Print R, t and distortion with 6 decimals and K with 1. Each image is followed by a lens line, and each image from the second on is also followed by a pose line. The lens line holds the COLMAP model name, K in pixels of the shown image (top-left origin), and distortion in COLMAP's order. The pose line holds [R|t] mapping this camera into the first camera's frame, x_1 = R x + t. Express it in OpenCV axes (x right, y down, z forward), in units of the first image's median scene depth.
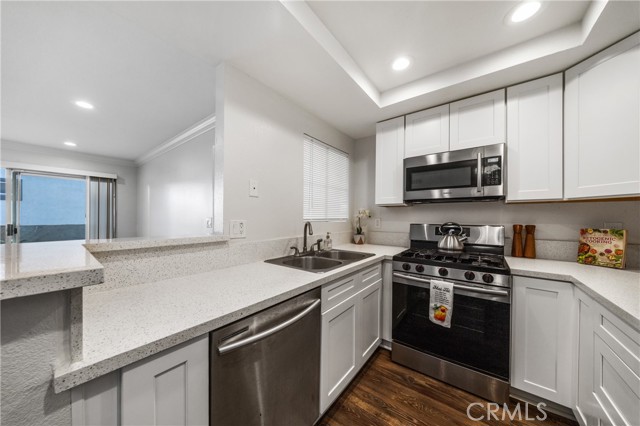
lens RADIAL K [[217.7, 0, 321.4], [0, 217.7, 219.0], [0, 0, 1]] dist [-0.000050, -0.000042]
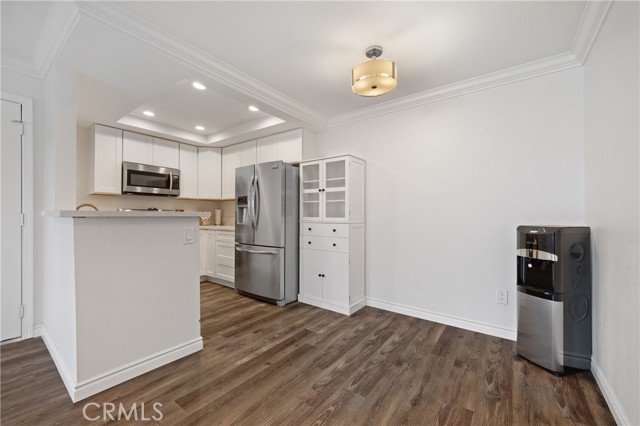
lens RADIAL K [[262.7, 0, 320.0], [0, 262.7, 213.0], [0, 0, 1]] dist [0.000181, 0.000156]
pose [[-0.017996, 0.002214, 0.999836, -1.564727], [-0.002962, 0.999993, -0.002268, 0.061080], [-0.999834, -0.003003, -0.017990, -0.270679]]
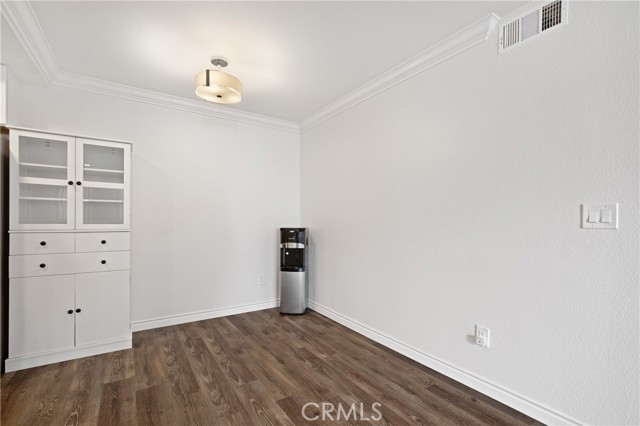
lens RADIAL K [[284.5, 0, 320.1], [0, 284.5, 219.1], [0, 0, 1]] dist [0.000236, 0.000033]
pose [[-0.949914, -0.007579, 0.312421, -1.254432], [-0.009400, 0.999946, -0.004321, 0.059827], [-0.312372, -0.007041, -0.949934, 0.529189]]
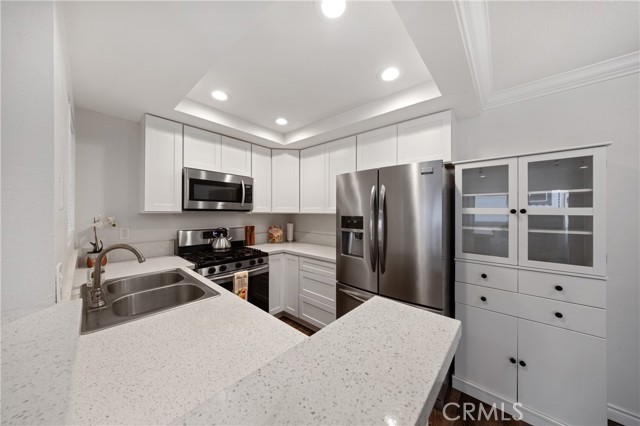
lens RADIAL K [[209.3, 0, 320.0], [0, 209.3, 213.0], [0, 0, 1]] dist [-0.000286, -0.000078]
pose [[0.052643, -0.009992, 0.998563, -0.662619], [-0.002082, 0.999947, 0.010115, -0.091234], [-0.998611, -0.002612, 0.052619, 0.376010]]
